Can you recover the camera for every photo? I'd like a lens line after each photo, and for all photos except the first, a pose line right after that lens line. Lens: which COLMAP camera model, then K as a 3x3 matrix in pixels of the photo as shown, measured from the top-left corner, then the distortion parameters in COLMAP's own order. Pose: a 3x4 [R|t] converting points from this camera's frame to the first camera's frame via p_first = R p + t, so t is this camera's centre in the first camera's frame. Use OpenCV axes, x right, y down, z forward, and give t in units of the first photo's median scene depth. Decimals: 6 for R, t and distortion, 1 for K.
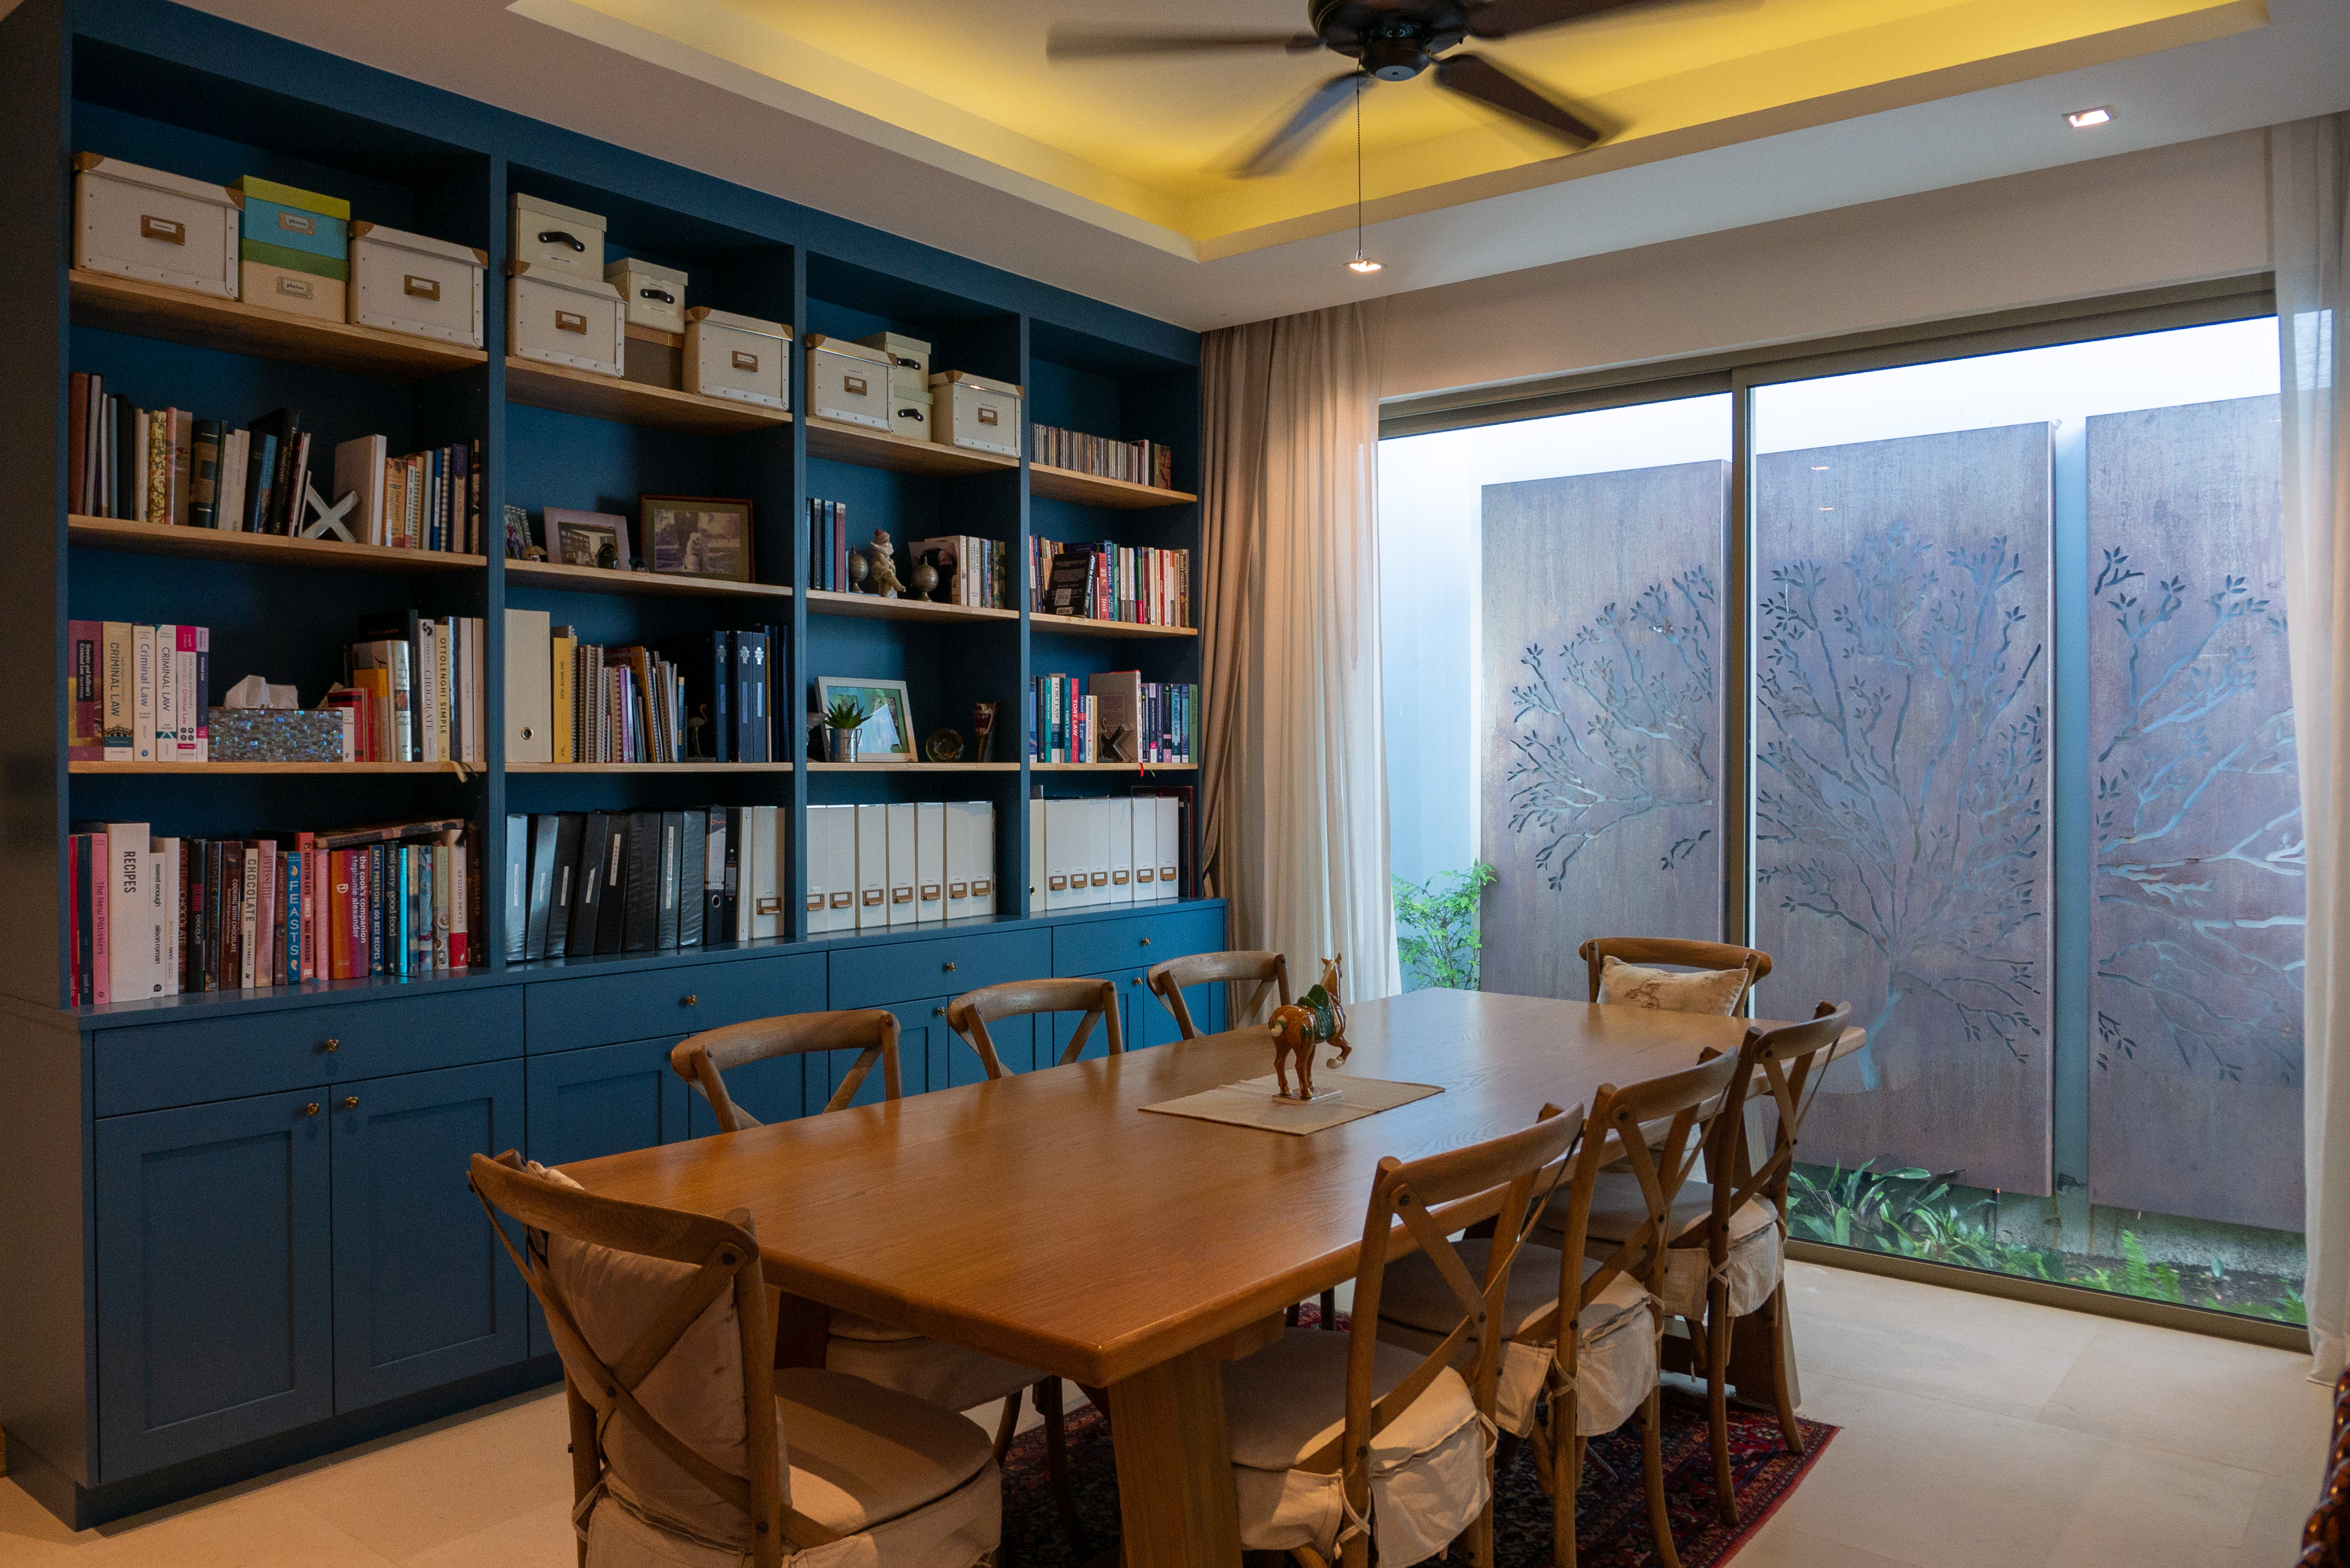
lens RADIAL K [[1683.1, 0, 1165.7], [0, 1683.1, 764.8], [0, 0, 1]] dist [-0.022119, -0.001920]
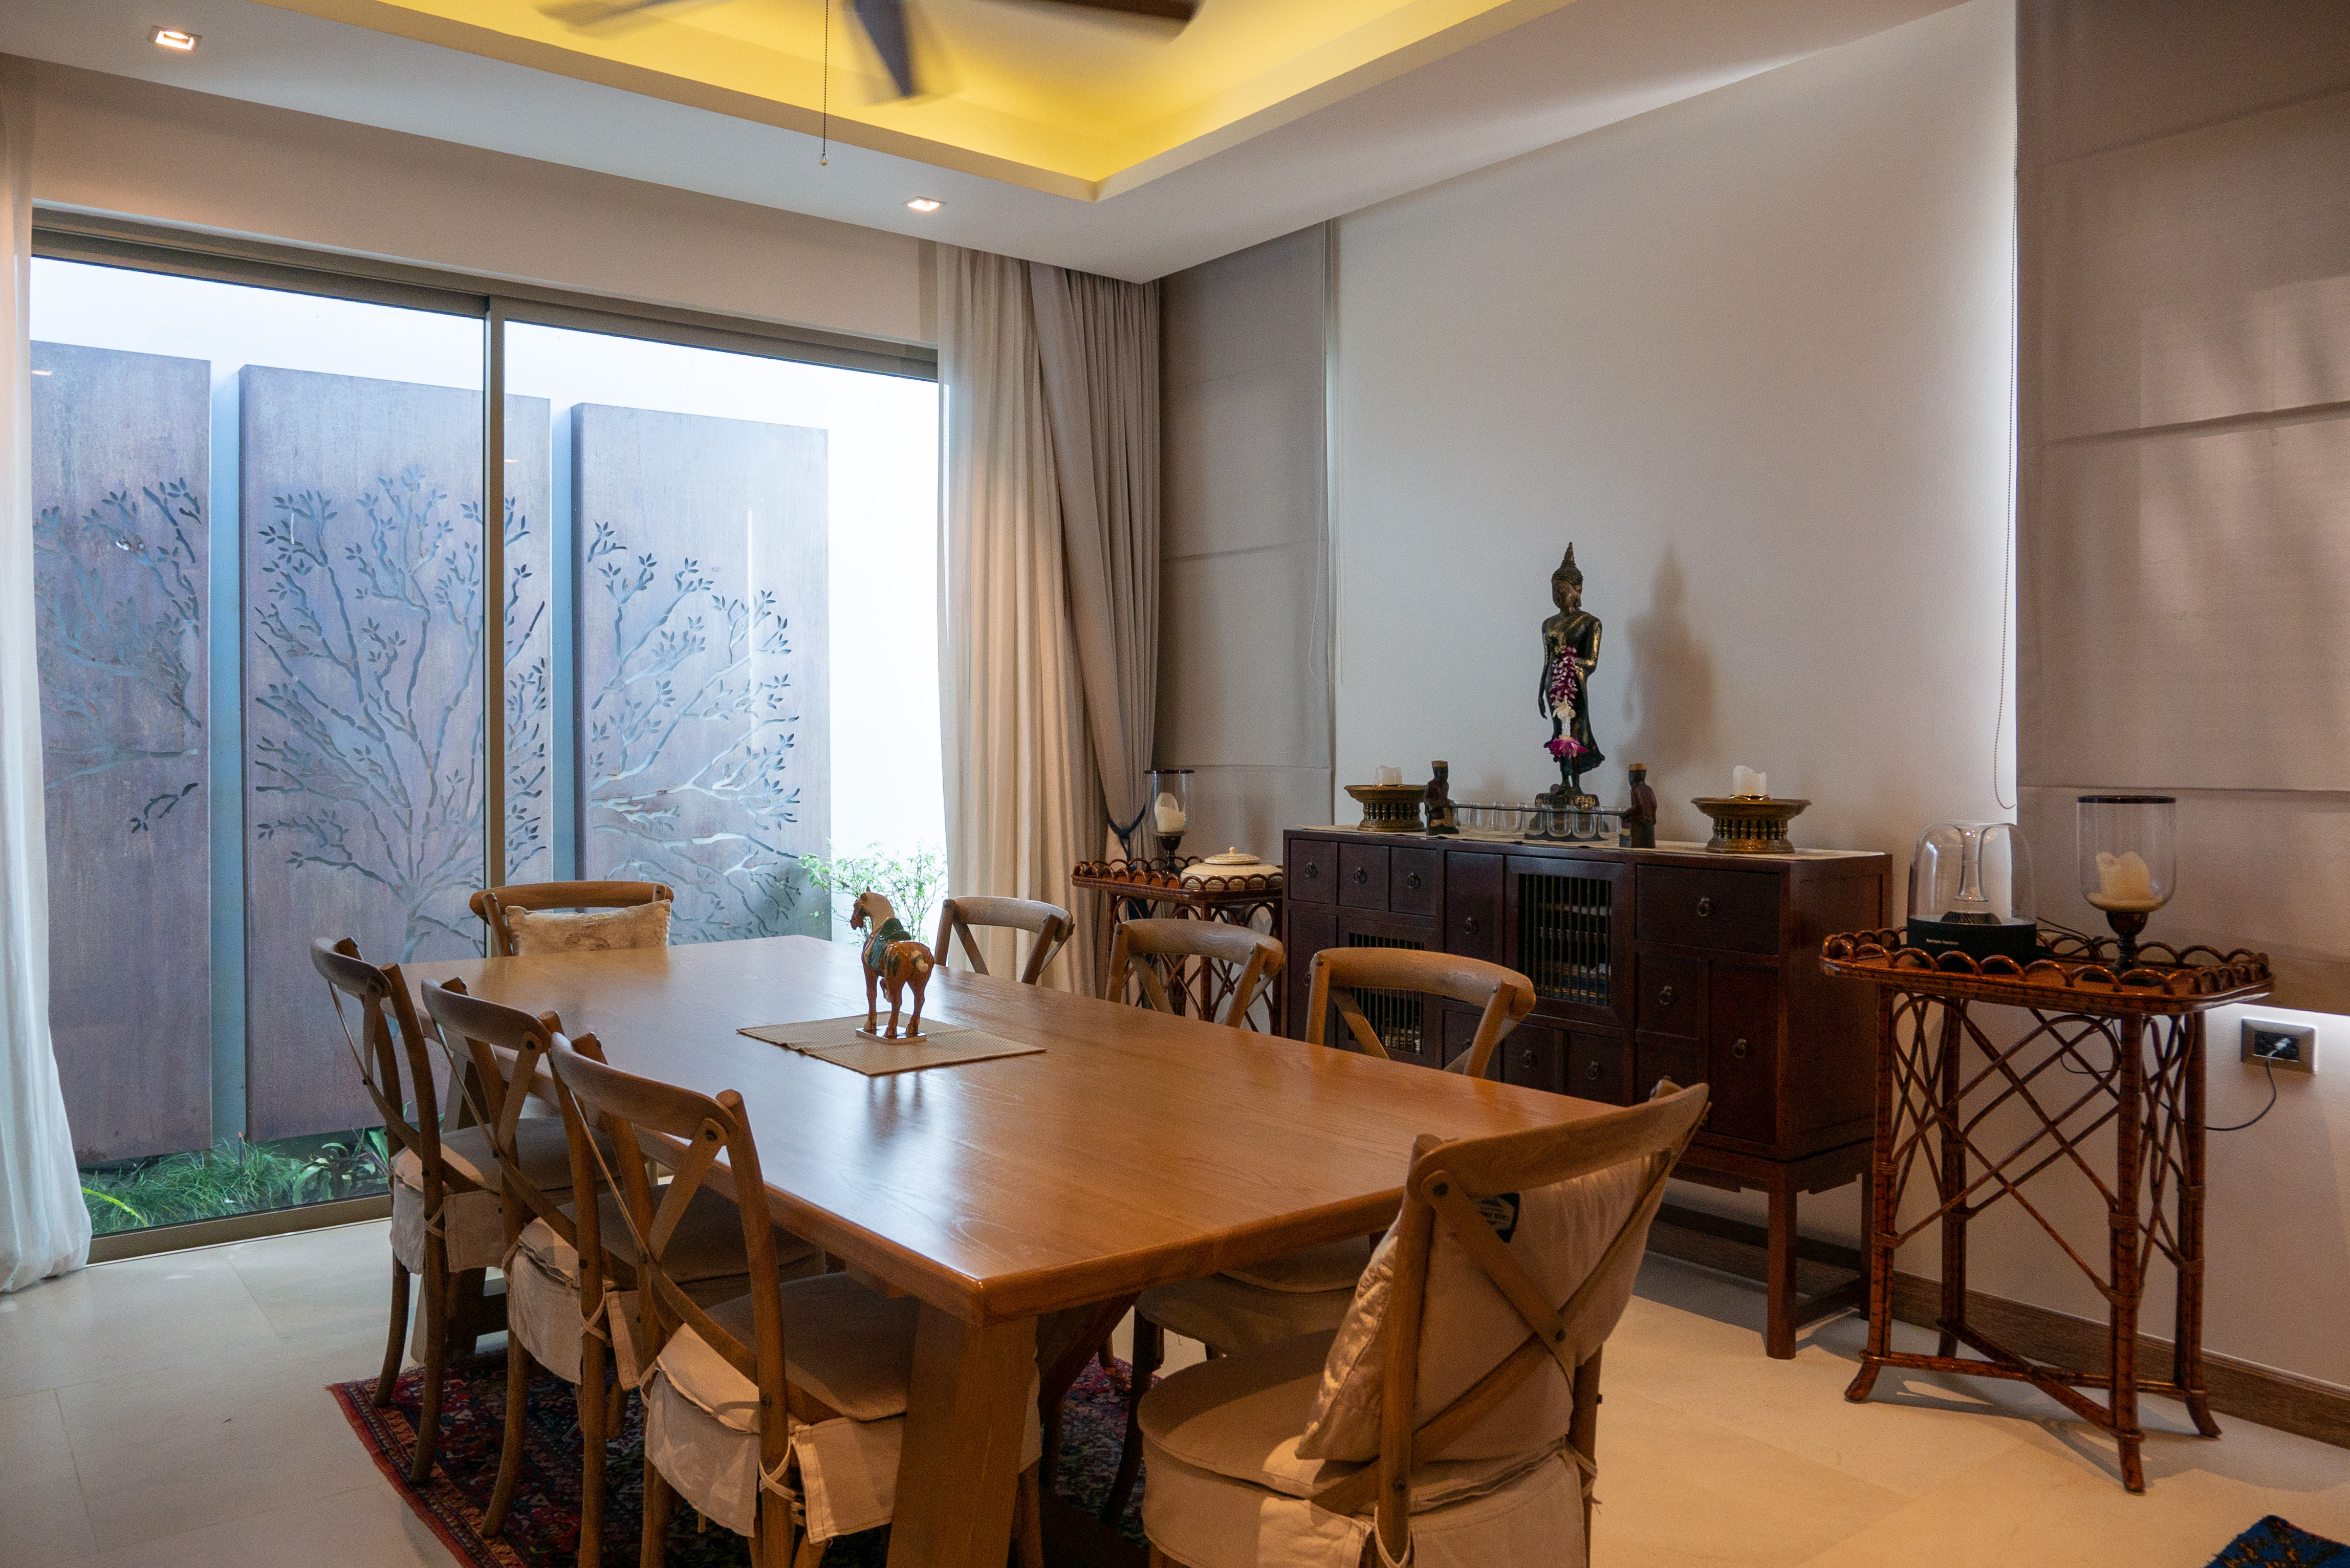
lens RADIAL K [[1683.1, 0, 1165.7], [0, 1683.1, 764.8], [0, 0, 1]] dist [-0.022119, -0.001920]
pose [[0.236398, -0.020019, 0.971450, -0.669613], [-0.003218, 0.999766, 0.021385, 0.015057], [-0.971651, -0.008182, 0.236279, 0.512041]]
